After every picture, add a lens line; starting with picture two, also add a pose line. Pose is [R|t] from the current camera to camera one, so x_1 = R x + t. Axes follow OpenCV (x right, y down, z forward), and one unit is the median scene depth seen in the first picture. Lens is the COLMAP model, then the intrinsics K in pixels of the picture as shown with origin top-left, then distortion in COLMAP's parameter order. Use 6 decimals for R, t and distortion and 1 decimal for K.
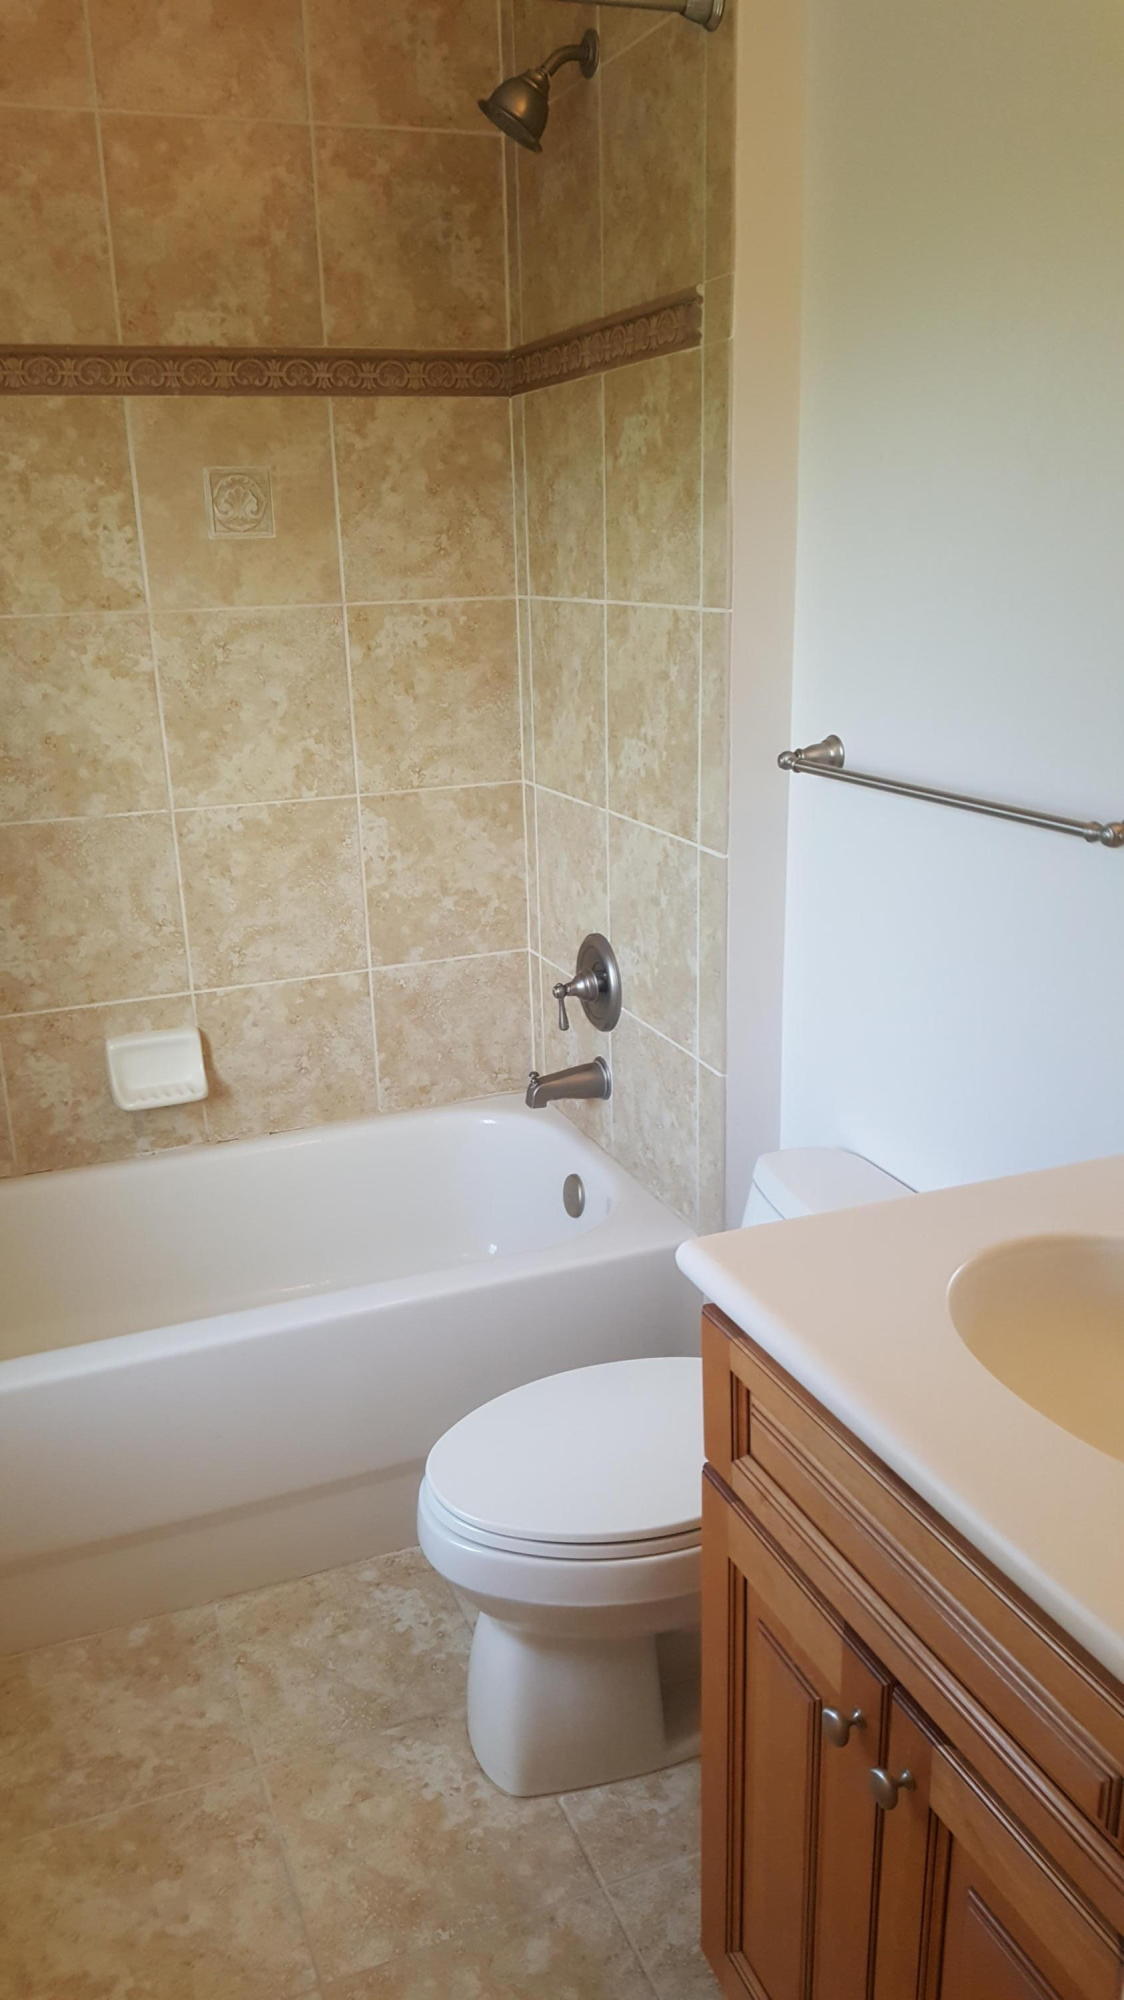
lens RADIAL K [[1485.0, 0, 552.8], [0, 1485.0, 1016.1], [0, 0, 1]] dist [0.087802, -0.141715]
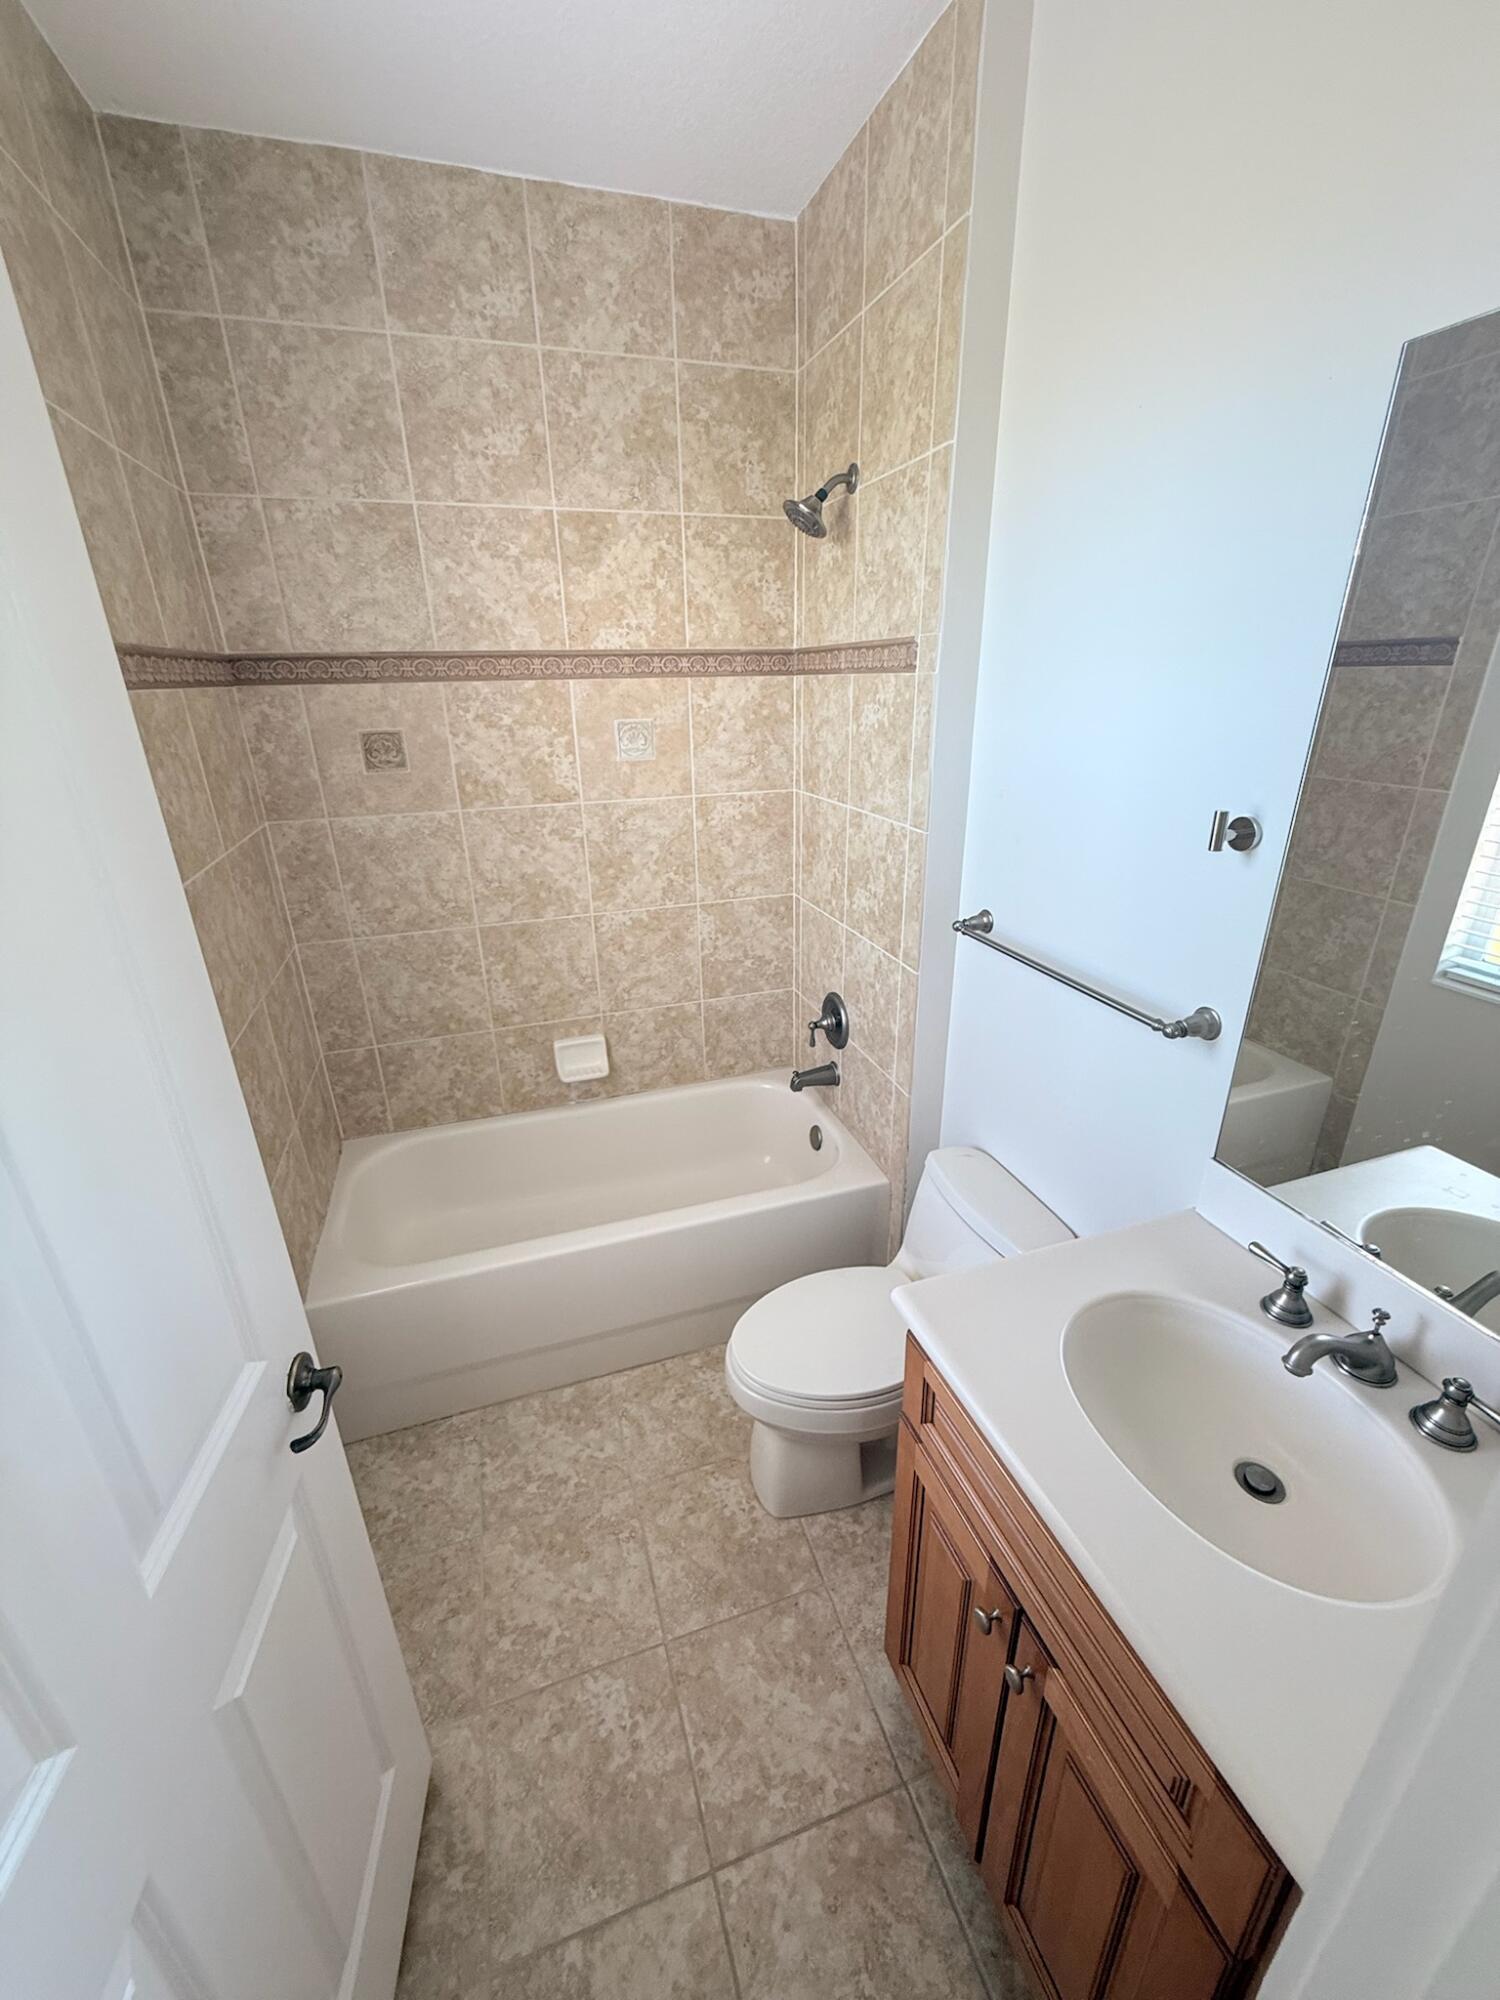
lens RADIAL K [[801.9, 0, 755.5], [0, 801.9, 990.1], [0, 0, 1]] dist [0.001679, -0.000522]
pose [[0.998349, 0.032439, -0.047394, -0.019915], [-0.029065, 0.997108, 0.070213, -0.133004], [0.049535, -0.068720, 0.996405, 0.081014]]
